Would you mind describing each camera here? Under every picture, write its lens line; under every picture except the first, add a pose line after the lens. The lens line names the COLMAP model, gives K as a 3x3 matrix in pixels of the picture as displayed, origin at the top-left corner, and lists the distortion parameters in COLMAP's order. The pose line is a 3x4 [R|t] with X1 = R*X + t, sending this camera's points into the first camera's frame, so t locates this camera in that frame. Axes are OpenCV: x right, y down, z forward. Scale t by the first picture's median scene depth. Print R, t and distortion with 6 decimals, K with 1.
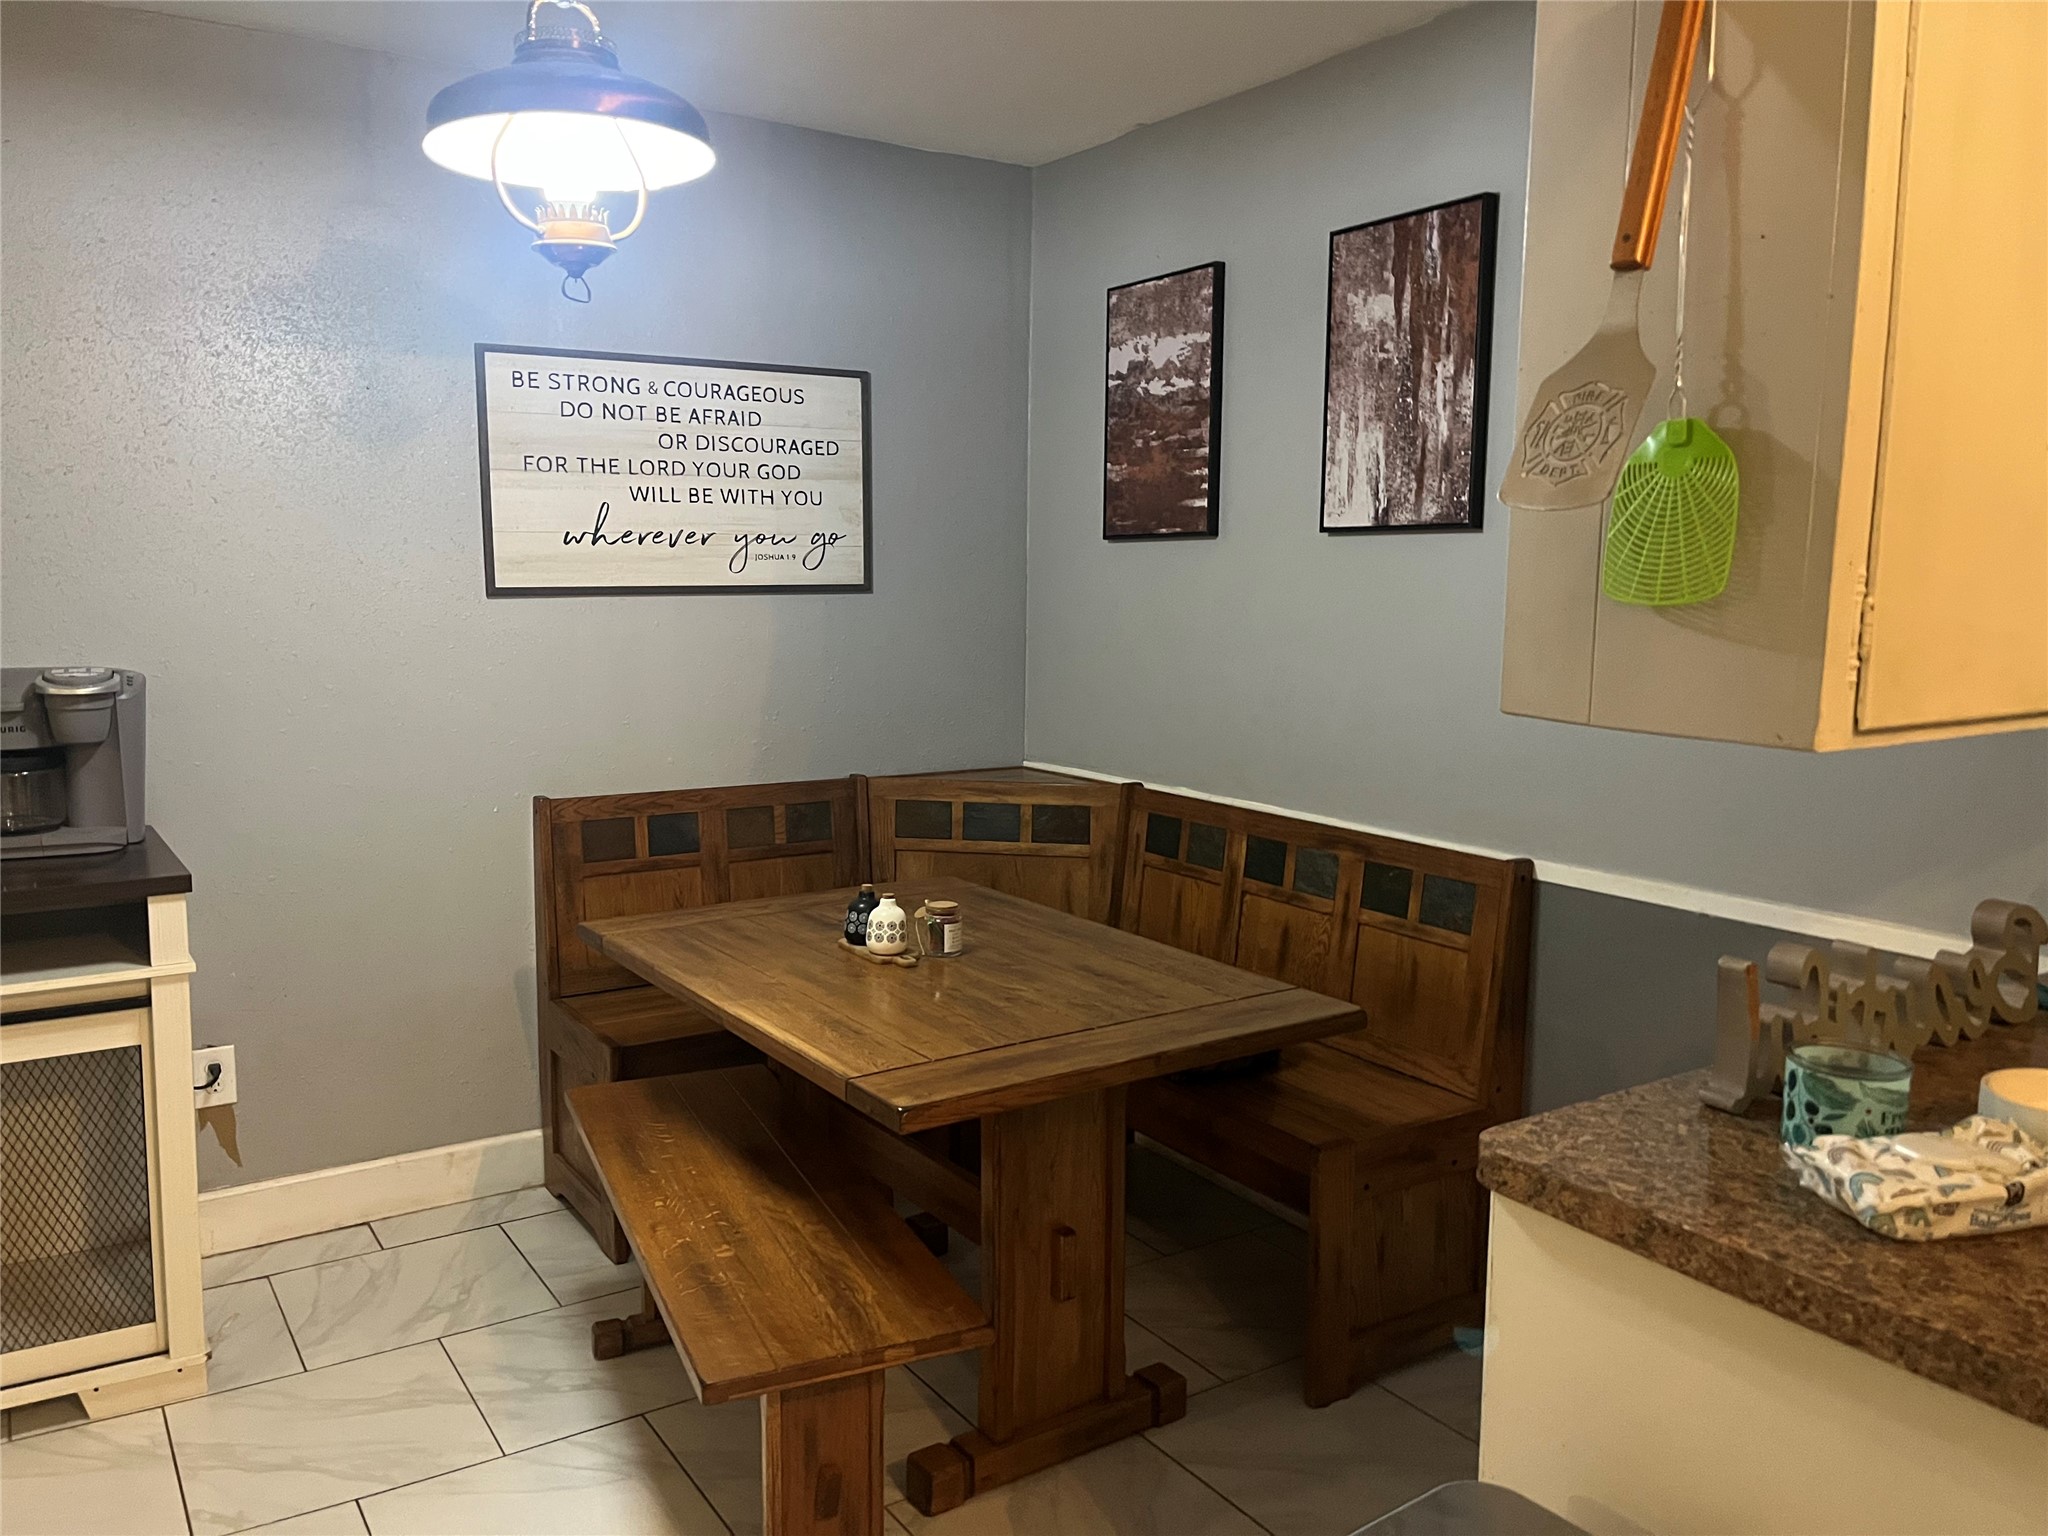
lens RADIAL K [[1559.8, 0, 1020.8], [0, 1559.8, 770.2], [0, 0, 1]] dist [0.029877, -0.046199]
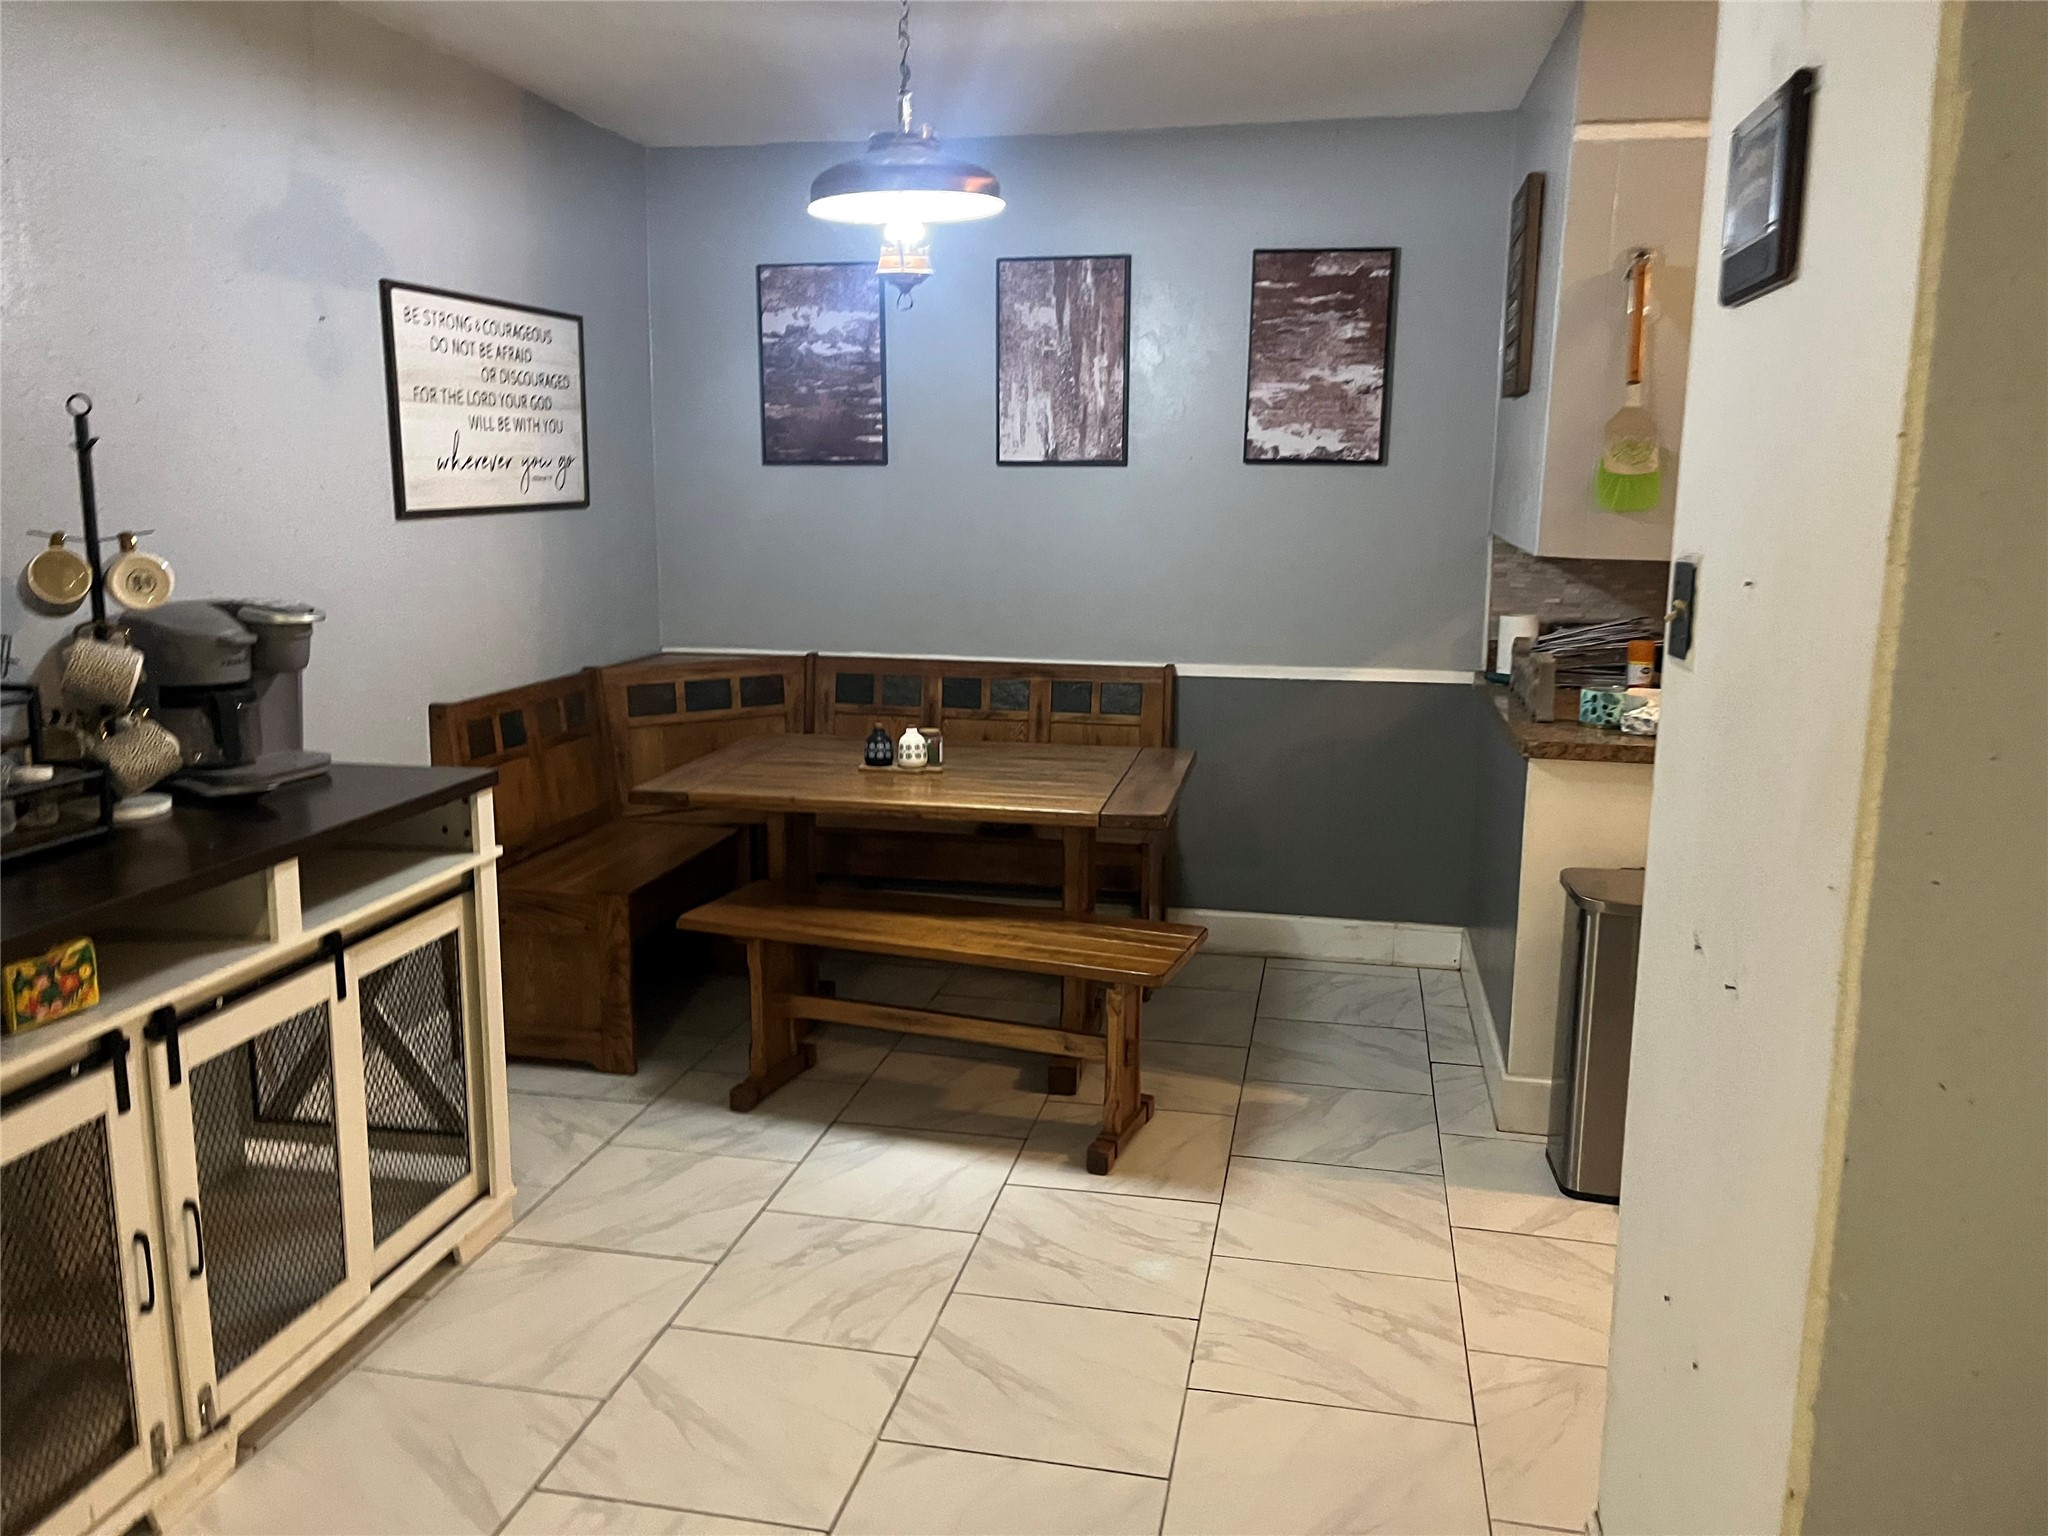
lens RADIAL K [[1559.8, 0, 1027.1], [0, 1559.8, 764.5], [0, 0, 1]] dist [0.029877, -0.046199]
pose [[0.704504, -0.130406, 0.697616, -0.788882], [0.088949, 0.991447, 0.095504, -0.008476], [-0.704104, -0.005230, 0.710078, -0.061489]]
